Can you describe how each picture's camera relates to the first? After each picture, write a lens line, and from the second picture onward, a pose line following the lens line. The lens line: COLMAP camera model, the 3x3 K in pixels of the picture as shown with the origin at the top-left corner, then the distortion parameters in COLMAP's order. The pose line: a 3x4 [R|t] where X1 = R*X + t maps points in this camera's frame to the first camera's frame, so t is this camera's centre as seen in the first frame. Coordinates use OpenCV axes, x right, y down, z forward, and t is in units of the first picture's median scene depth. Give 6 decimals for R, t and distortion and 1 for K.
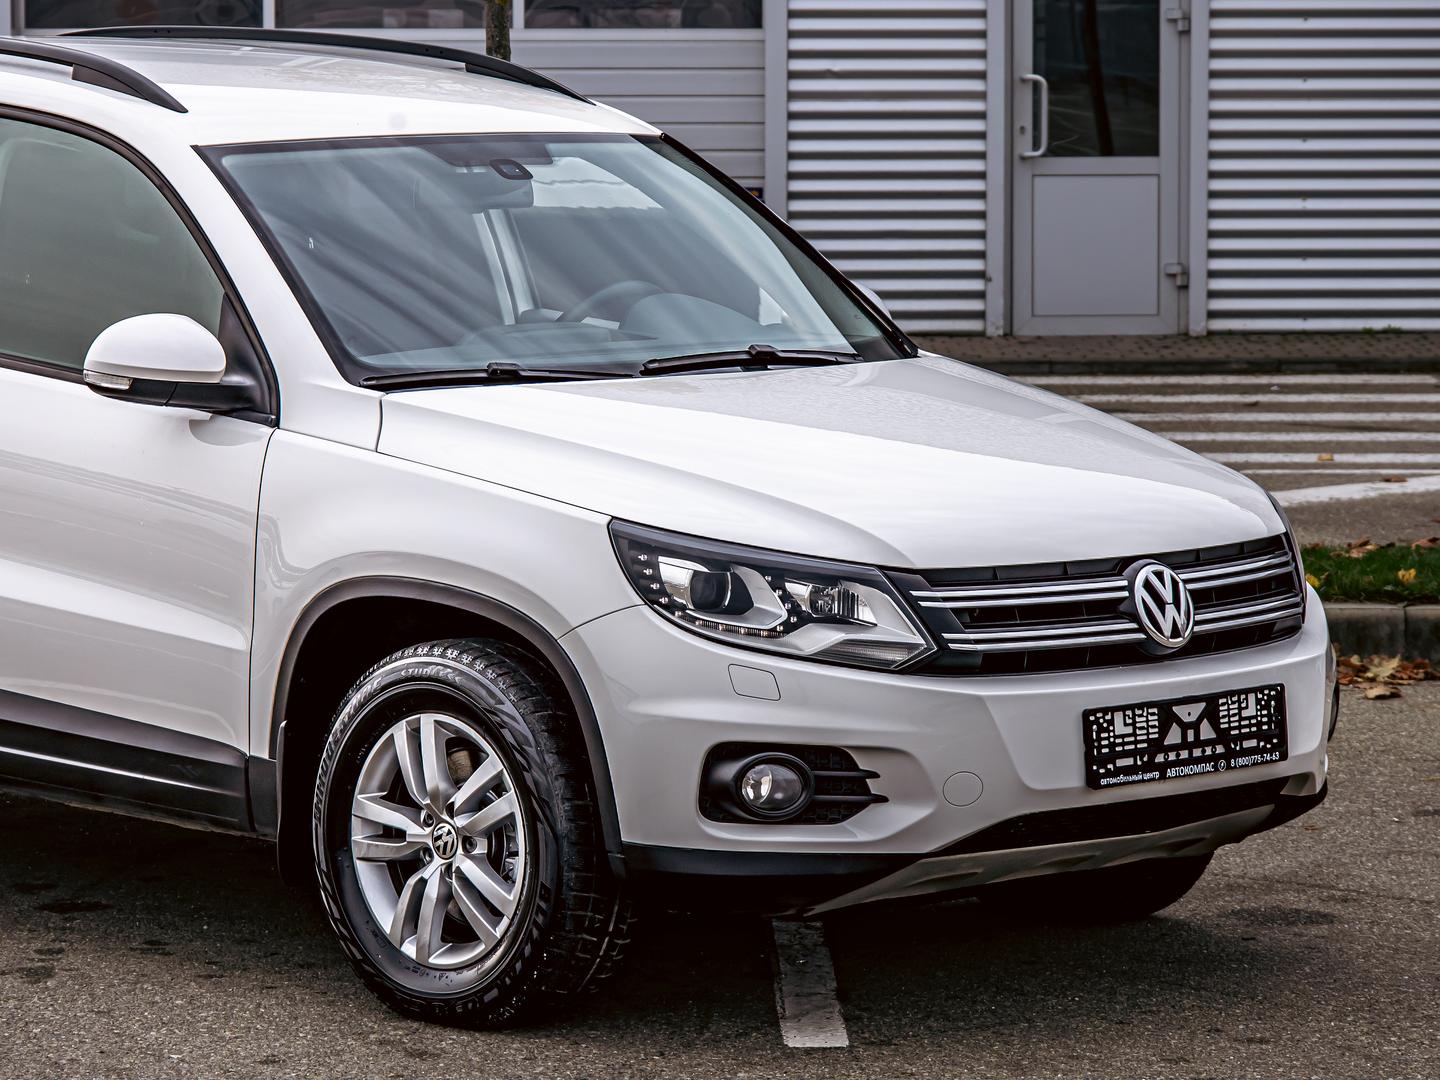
lens RADIAL K [[6338.5, 0, 720.0], [0, 6338.5, 540.0], [0, 0, 1]] dist [-0.187483, 16.178952]
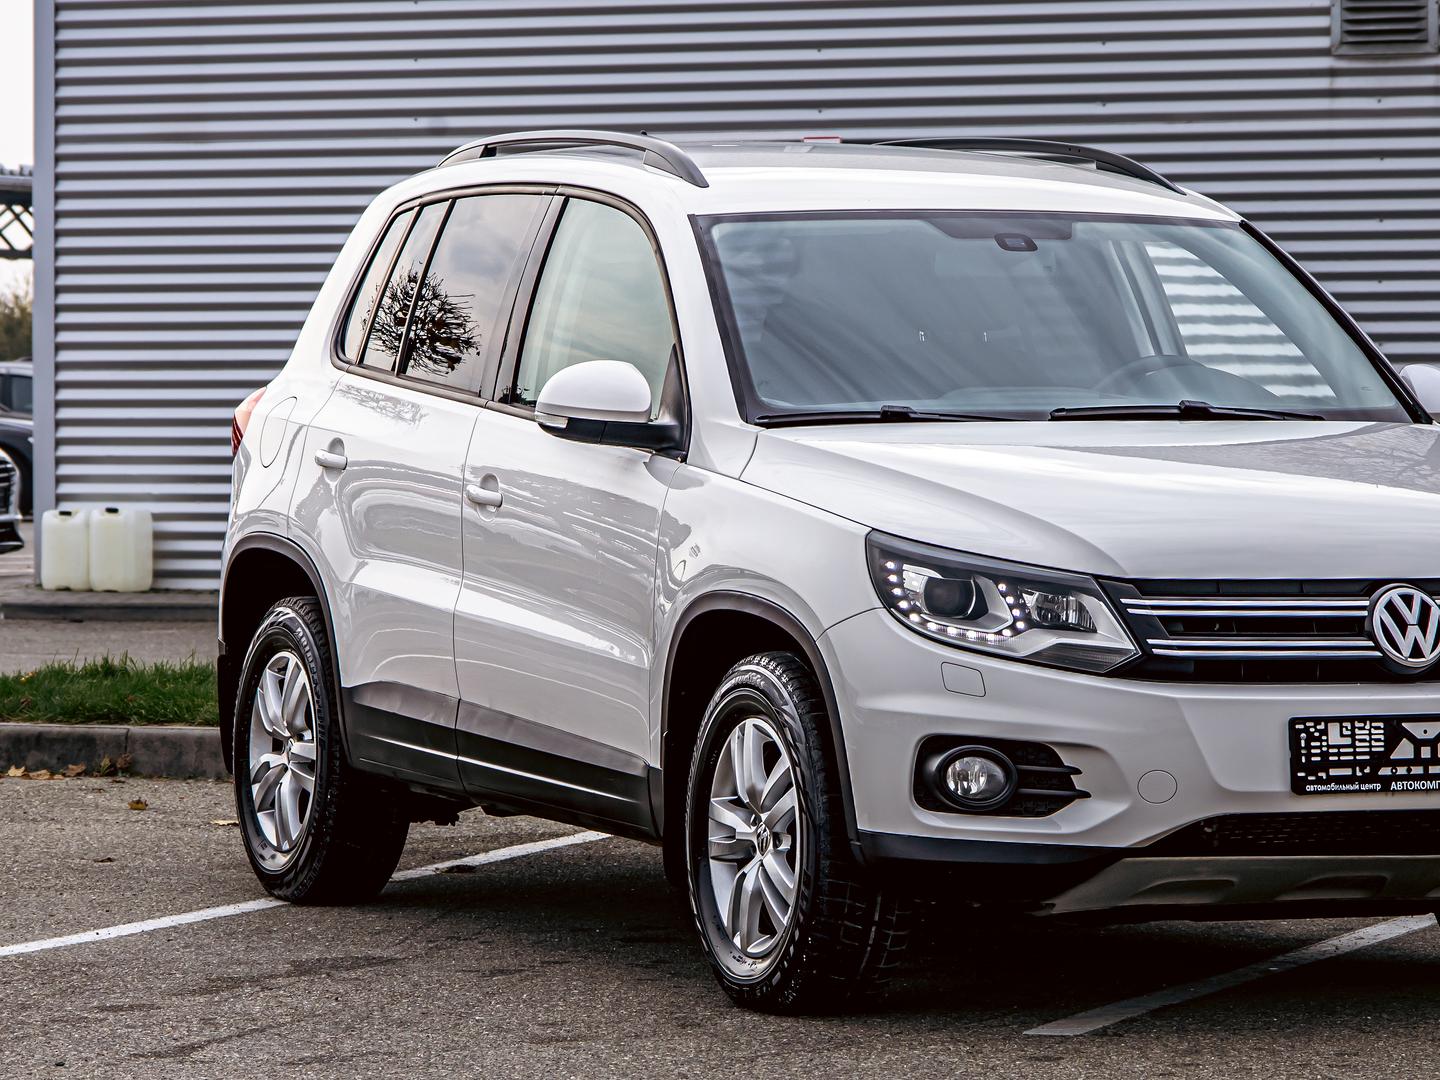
lens RADIAL K [[6338.5, 0, 720.0], [0, 6338.5, 540.0], [0, 0, 1]] dist [-0.187483, 16.178952]
pose [[0.939690, 0.012931, -0.341782, 0.322083], [-0.033141, 0.998025, -0.053360, 0.055838], [0.340417, 0.061469, 0.938263, -0.010460]]
